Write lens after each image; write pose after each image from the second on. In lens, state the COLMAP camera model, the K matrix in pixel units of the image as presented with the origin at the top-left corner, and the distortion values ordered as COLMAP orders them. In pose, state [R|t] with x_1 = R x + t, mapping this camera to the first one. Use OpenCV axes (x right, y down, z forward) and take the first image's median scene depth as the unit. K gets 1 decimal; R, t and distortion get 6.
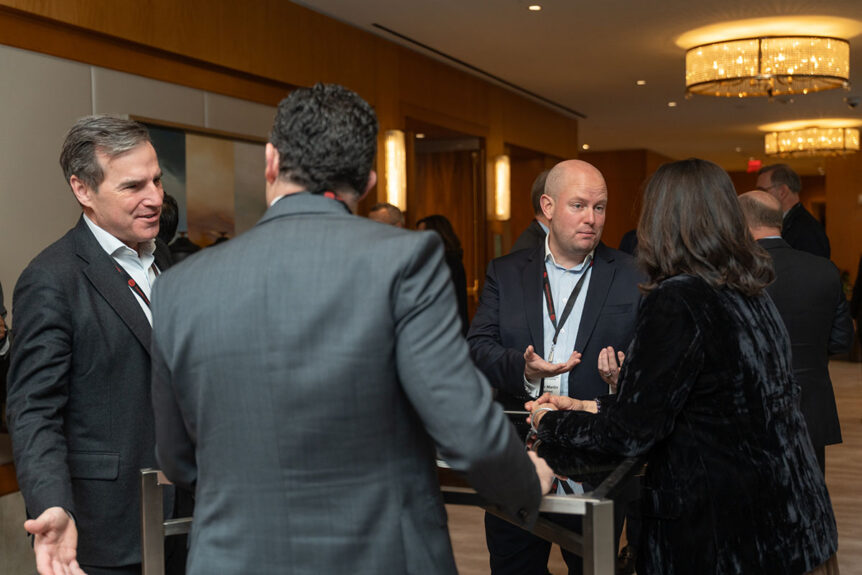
lens RADIAL K [[1046.1, 0, 430.9], [0, 1046.1, 289.3], [0, 0, 1]] dist [0.027057, 0.000000]
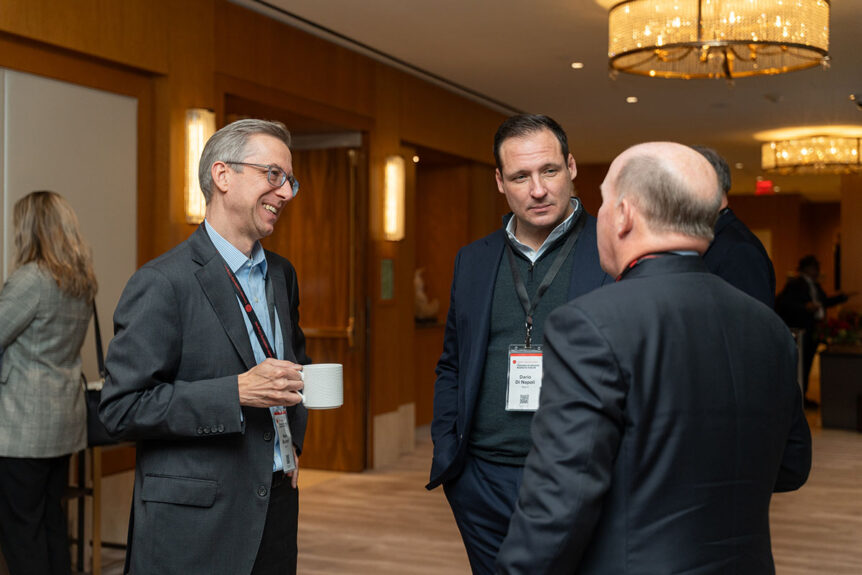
lens RADIAL K [[1134.3, 0, 430.9], [0, 1134.3, 285.3], [0, 0, 1]] dist [0.030779, 0.000000]
pose [[0.999675, 0.018686, -0.017317, 0.085115], [-0.019305, 0.999155, -0.036298, -0.002752], [0.016624, 0.036620, 0.999191, 0.130798]]
